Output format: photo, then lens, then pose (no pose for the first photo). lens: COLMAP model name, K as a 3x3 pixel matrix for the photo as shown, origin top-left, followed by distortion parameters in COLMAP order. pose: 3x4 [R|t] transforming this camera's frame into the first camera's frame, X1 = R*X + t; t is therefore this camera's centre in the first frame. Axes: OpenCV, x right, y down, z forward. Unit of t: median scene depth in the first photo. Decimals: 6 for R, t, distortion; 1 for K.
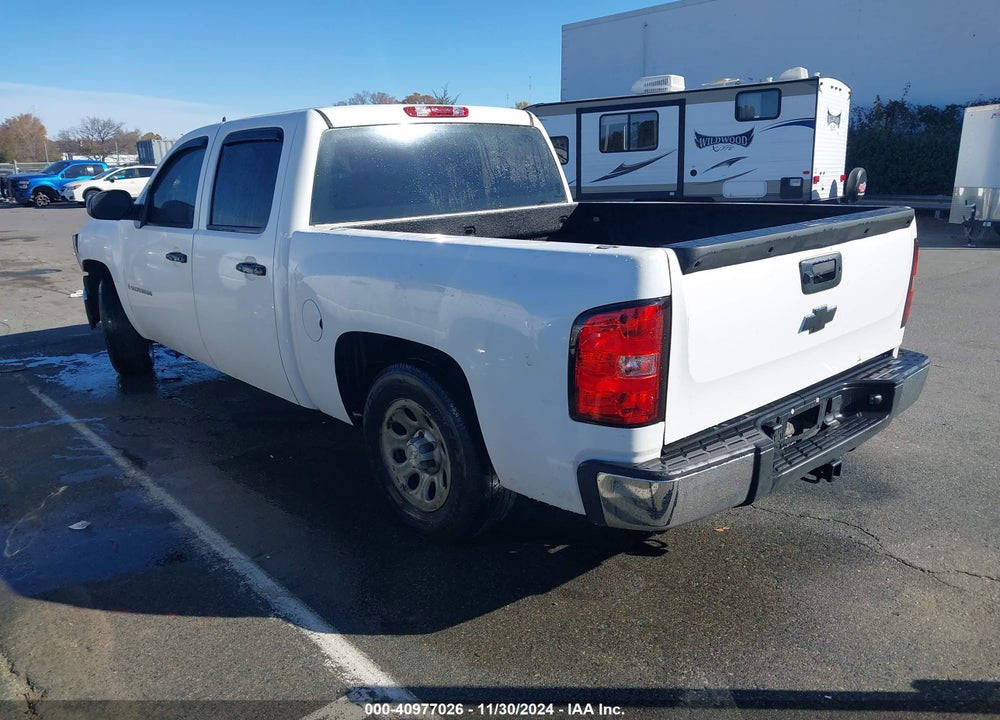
lens RADIAL K [[778.0, 0, 505.9], [0, 778.0, 383.1], [0, 0, 1]] dist [0.006311, -0.006065]
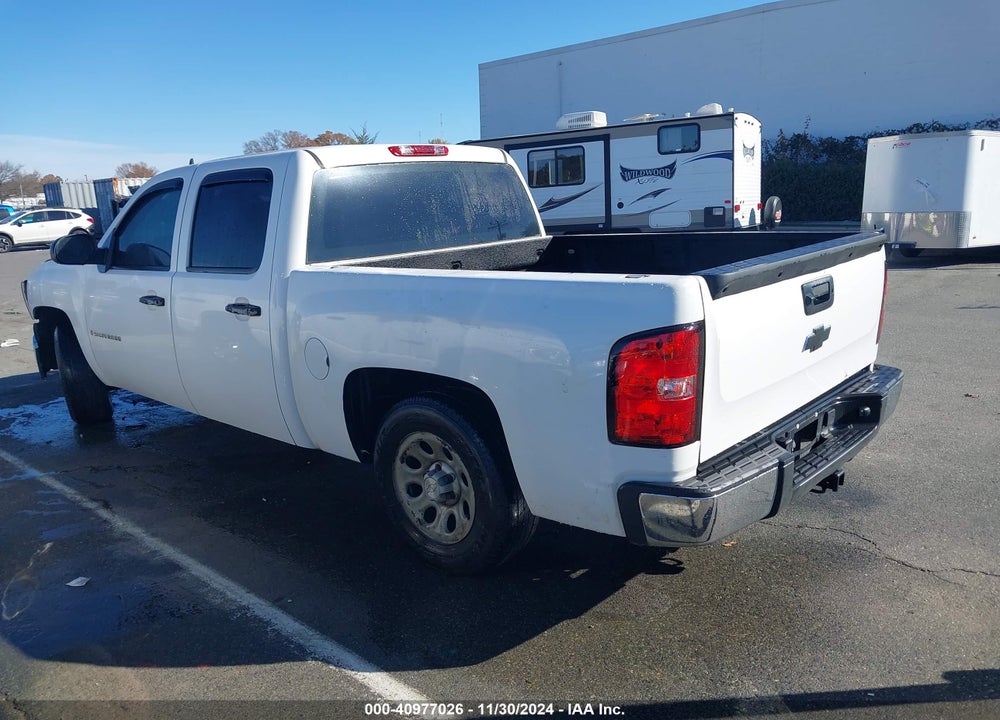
lens RADIAL K [[778.0, 0, 505.9], [0, 778.0, 383.1], [0, 0, 1]] dist [0.006311, -0.006065]
pose [[0.994456, -0.042382, 0.096238, -0.113146], [0.046369, 0.998140, -0.039577, 0.001215], [-0.094382, 0.043820, 0.994571, -0.013223]]
